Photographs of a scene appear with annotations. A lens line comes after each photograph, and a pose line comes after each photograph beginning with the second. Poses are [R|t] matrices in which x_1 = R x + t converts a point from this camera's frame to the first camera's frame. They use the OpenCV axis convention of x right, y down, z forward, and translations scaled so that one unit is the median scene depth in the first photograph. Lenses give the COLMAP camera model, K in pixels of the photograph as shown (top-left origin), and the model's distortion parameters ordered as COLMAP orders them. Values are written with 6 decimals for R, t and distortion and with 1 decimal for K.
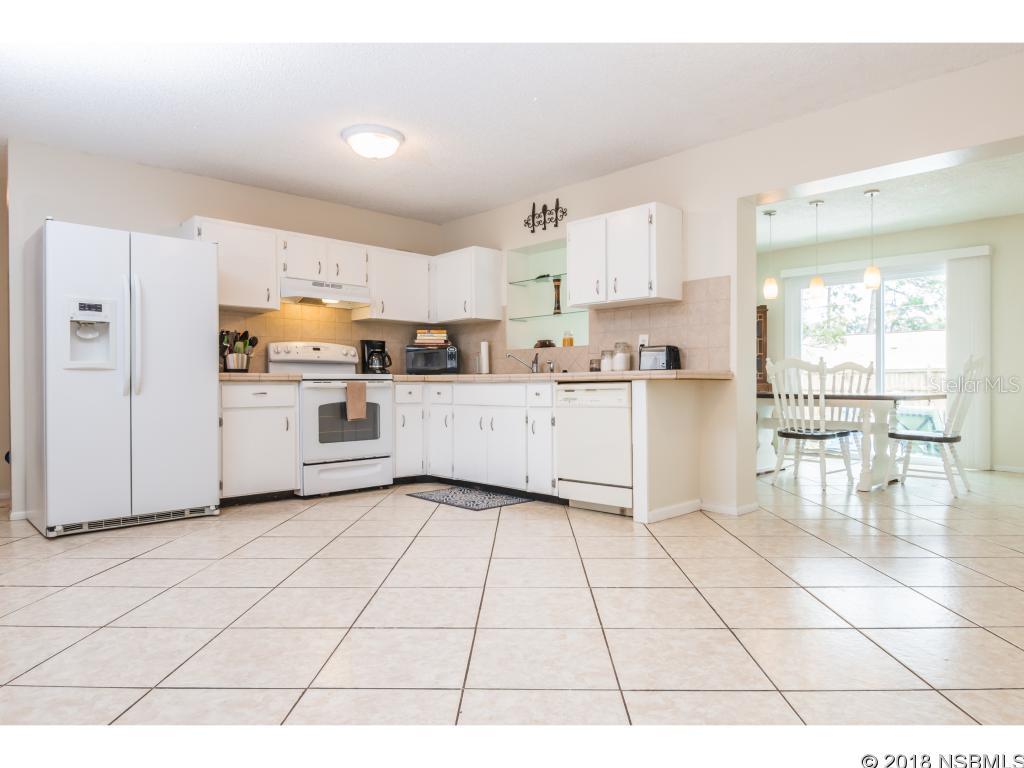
lens RADIAL K [[639.2, 0, 522.9], [0, 639.2, 387.1], [0, 0, 1]] dist [0.000644, -0.008361]
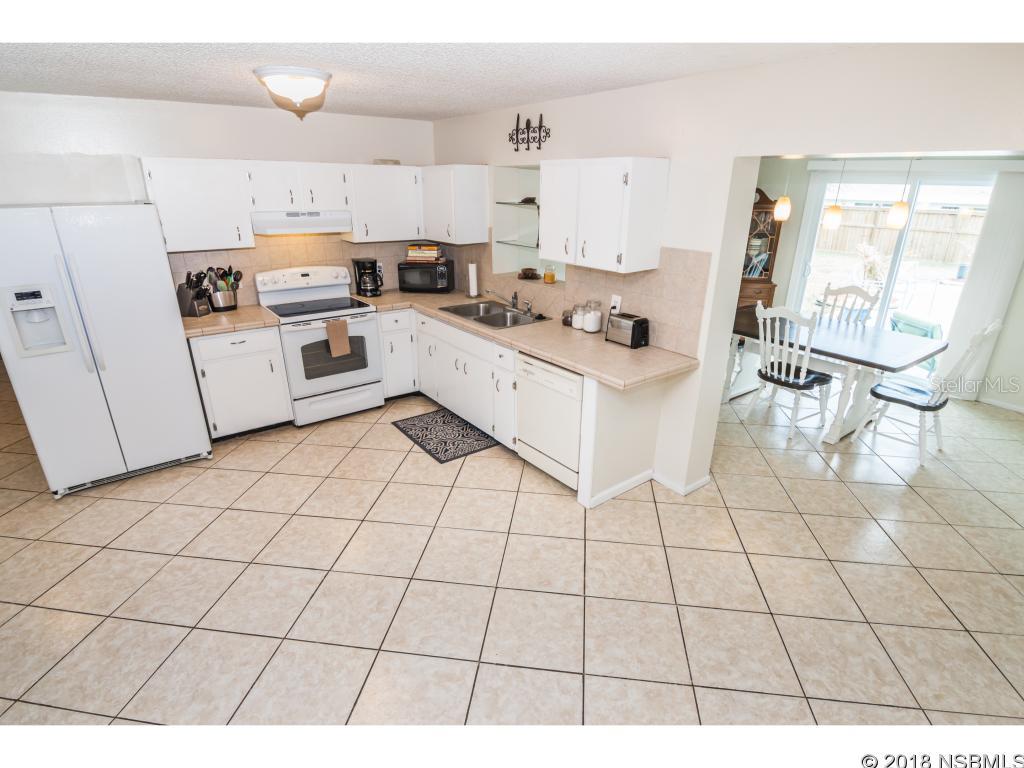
lens RADIAL K [[520.5, 0, 520.7], [0, 520.5, 390.9], [0, 0, 1]] dist [-0.005227, -0.010596]
pose [[0.993633, 0.054649, -0.098519, 0.120692], [-0.015282, 0.931773, 0.362721, -0.206242], [0.111620, -0.358906, 0.926676, 0.209477]]
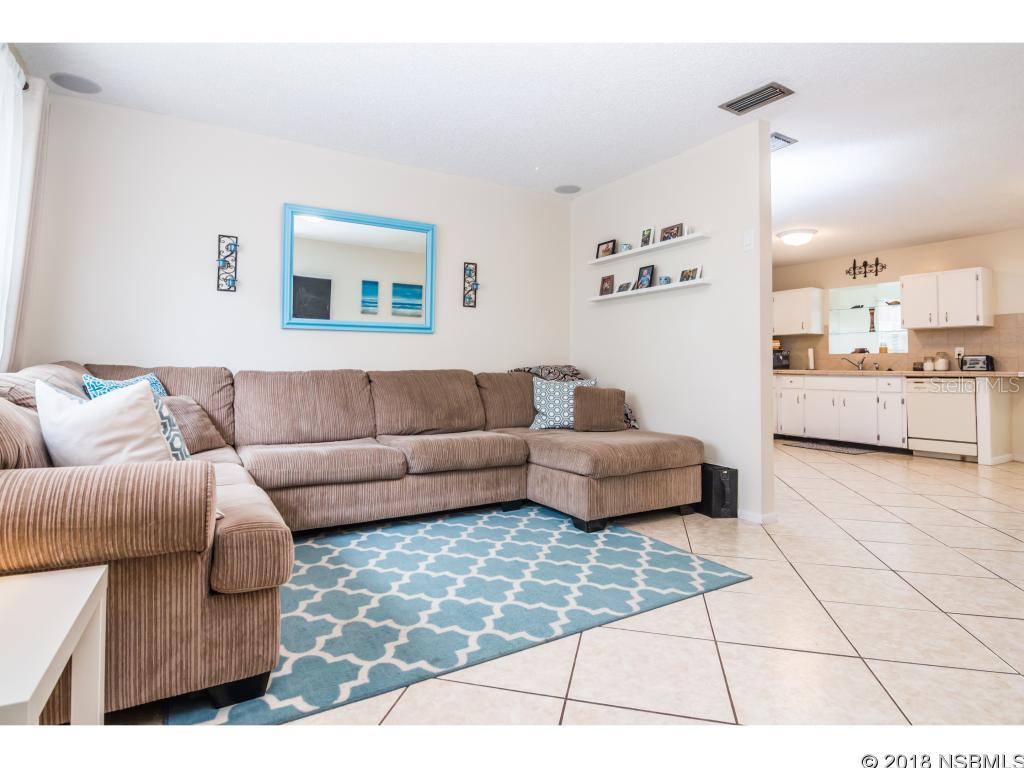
lens RADIAL K [[540.6, 0, 509.9], [0, 540.6, 348.8], [0, 0, 1]] dist [-0.002230, -0.014486]
pose [[0.973967, 0.009811, -0.226477, -0.533514], [-0.020161, 0.998853, -0.043431, 0.000390], [0.225791, 0.046866, 0.973048, -0.474864]]
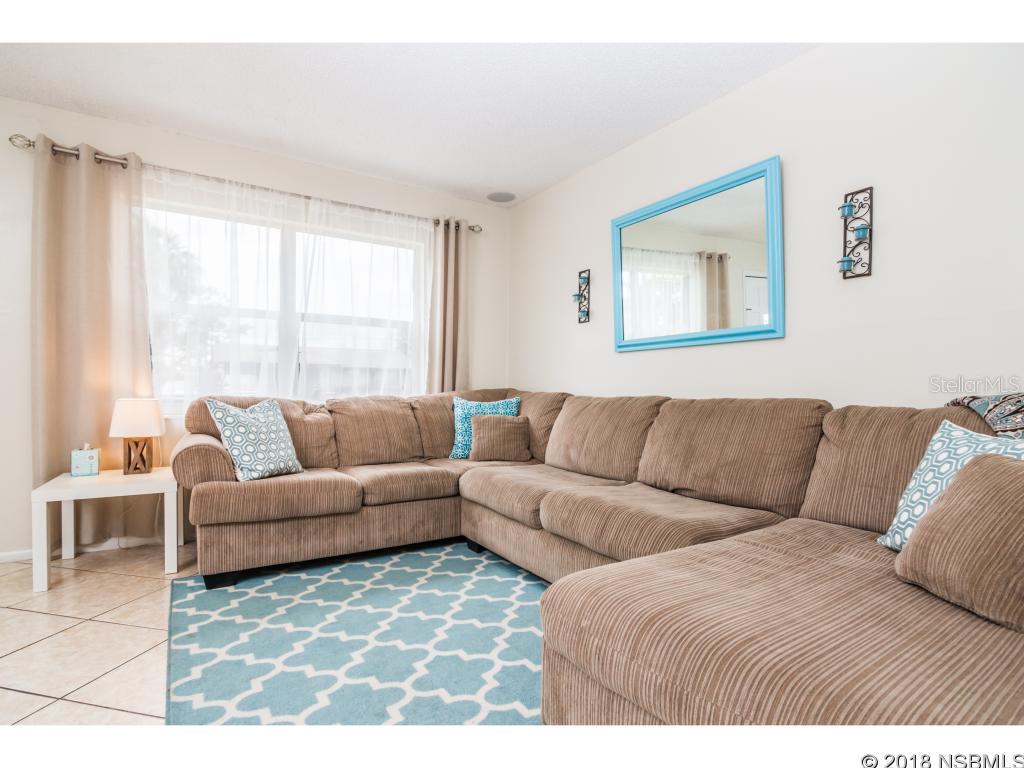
lens RADIAL K [[520.5, 0, 522.4], [0, 520.5, 390.6], [0, 0, 1]] dist [-0.005227, -0.010596]
pose [[-0.188567, 0.016132, -0.981928, -0.324047], [-0.013553, 0.999727, 0.019027, -0.014496], [0.981967, 0.016896, -0.188297, 0.156241]]
